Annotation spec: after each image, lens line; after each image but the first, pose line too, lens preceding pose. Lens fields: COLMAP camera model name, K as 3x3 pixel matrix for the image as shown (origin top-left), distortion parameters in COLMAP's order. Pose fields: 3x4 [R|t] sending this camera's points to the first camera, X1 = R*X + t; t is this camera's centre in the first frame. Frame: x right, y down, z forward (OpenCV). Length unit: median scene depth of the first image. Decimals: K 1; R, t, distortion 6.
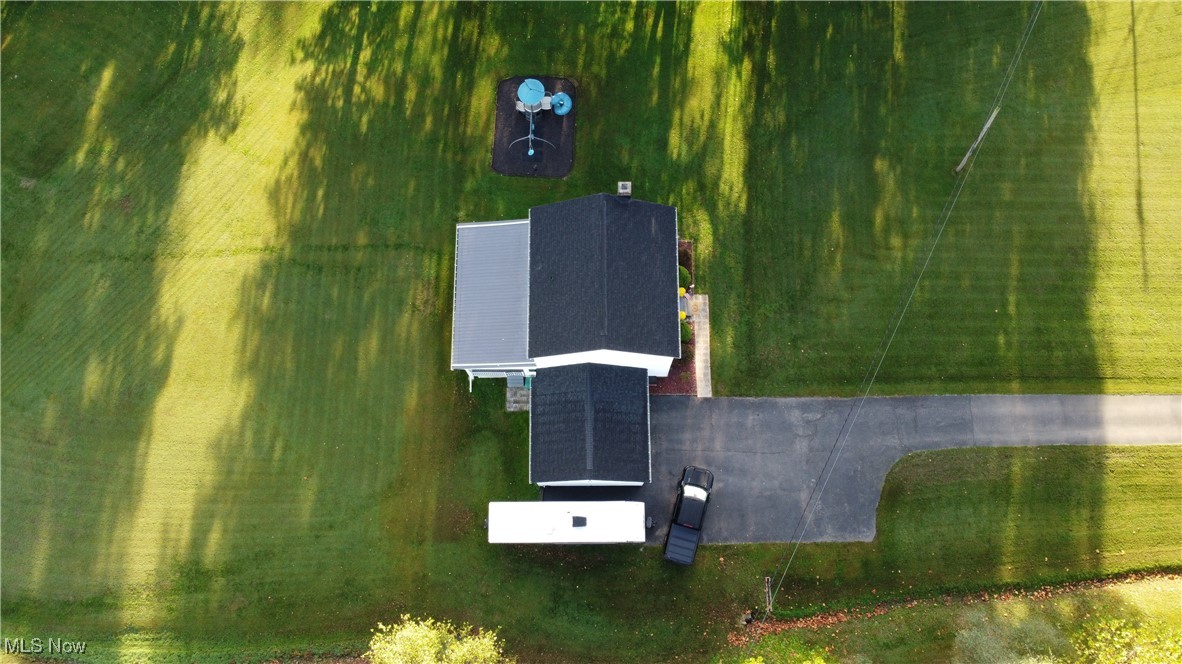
lens RADIAL K [[893.0, 0, 591.0], [0, 893.0, 332.0], [0, 0, 1]] dist [0.011866, 0.000166]
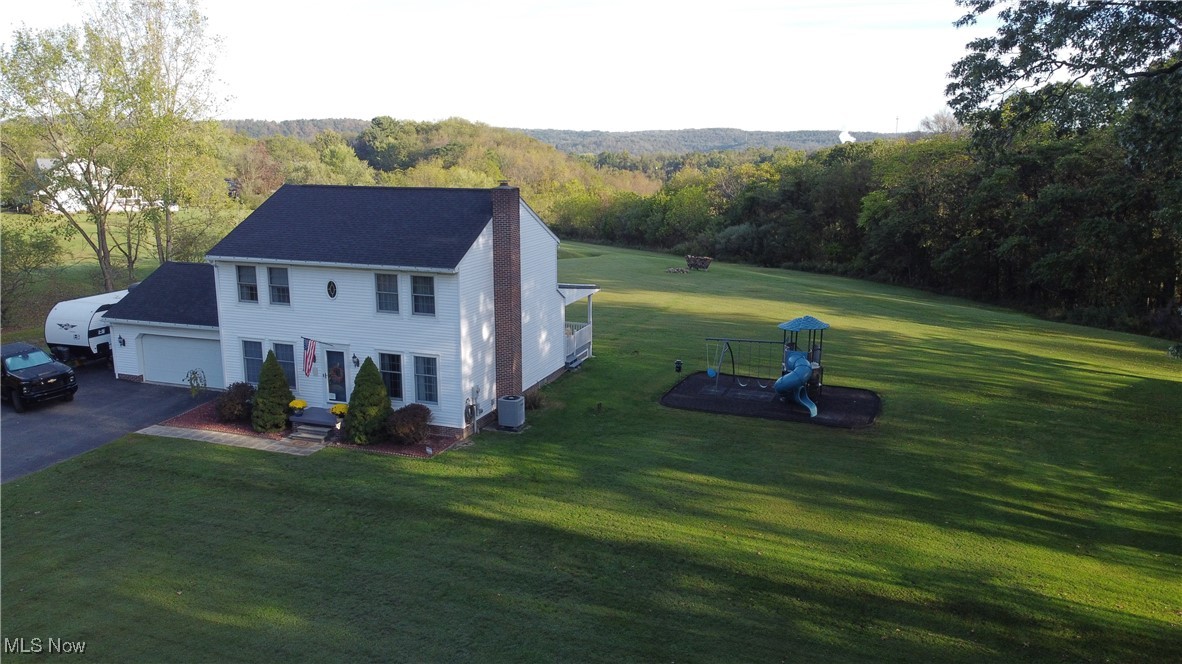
lens RADIAL K [[893.0, 0, 591.0], [0, 893.0, 332.0], [0, 0, 1]] dist [0.011866, 0.000166]
pose [[-0.335833, 0.205702, -0.919186, 0.487212], [-0.905510, 0.198201, 0.375191, -0.353522], [0.259361, 0.958334, 0.119703, 0.905077]]
